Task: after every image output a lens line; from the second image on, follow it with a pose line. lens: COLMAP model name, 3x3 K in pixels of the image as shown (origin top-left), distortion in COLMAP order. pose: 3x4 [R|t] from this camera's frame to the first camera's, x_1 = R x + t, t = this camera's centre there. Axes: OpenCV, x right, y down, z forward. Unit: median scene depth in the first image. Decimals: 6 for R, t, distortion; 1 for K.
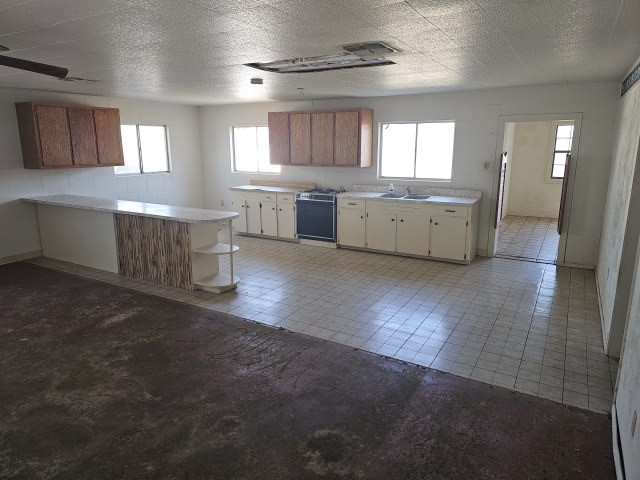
lens RADIAL K [[425.9, 0, 320.5], [0, 425.9, 236.1], [0, 0, 1]] dist [0.053348, -0.046744]
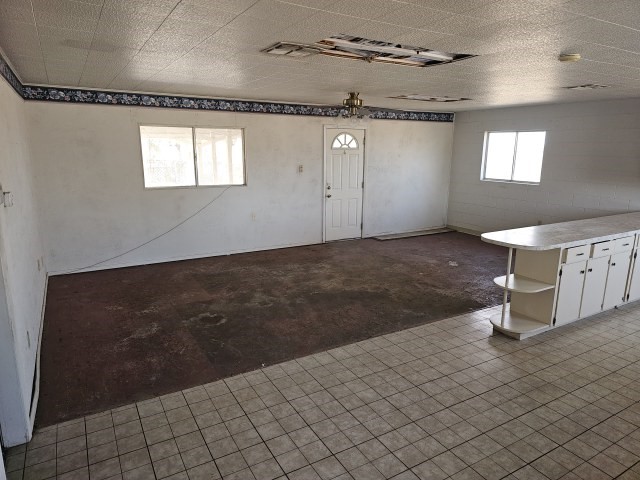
lens RADIAL K [[425.9, 0, 327.6], [0, 425.9, 237.9], [0, 0, 1]] dist [0.053348, -0.046744]
pose [[-0.484182, 0.176466, -0.856987, 0.606563], [-0.200754, 0.930916, 0.305111, -0.221771], [0.851625, 0.319773, -0.415307, 0.998878]]
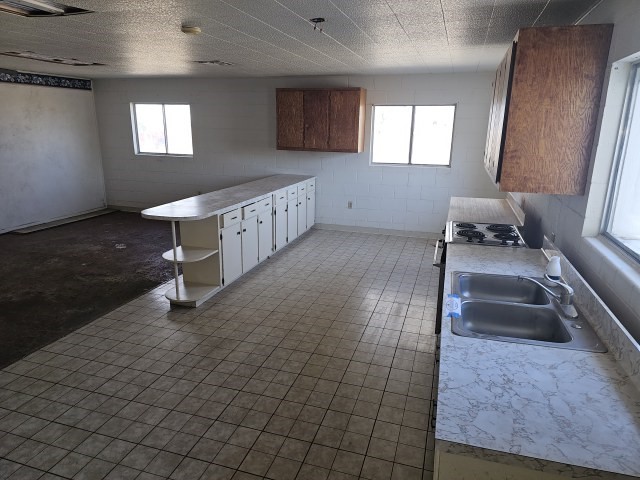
lens RADIAL K [[425.9, 0, 318.9], [0, 425.9, 243.0], [0, 0, 1]] dist [0.053348, -0.046744]
pose [[0.218808, 0.262380, -0.939830, 0.582231], [-0.223948, 0.950962, 0.213350, -0.221957], [0.949721, 0.163790, 0.266837, 1.015228]]
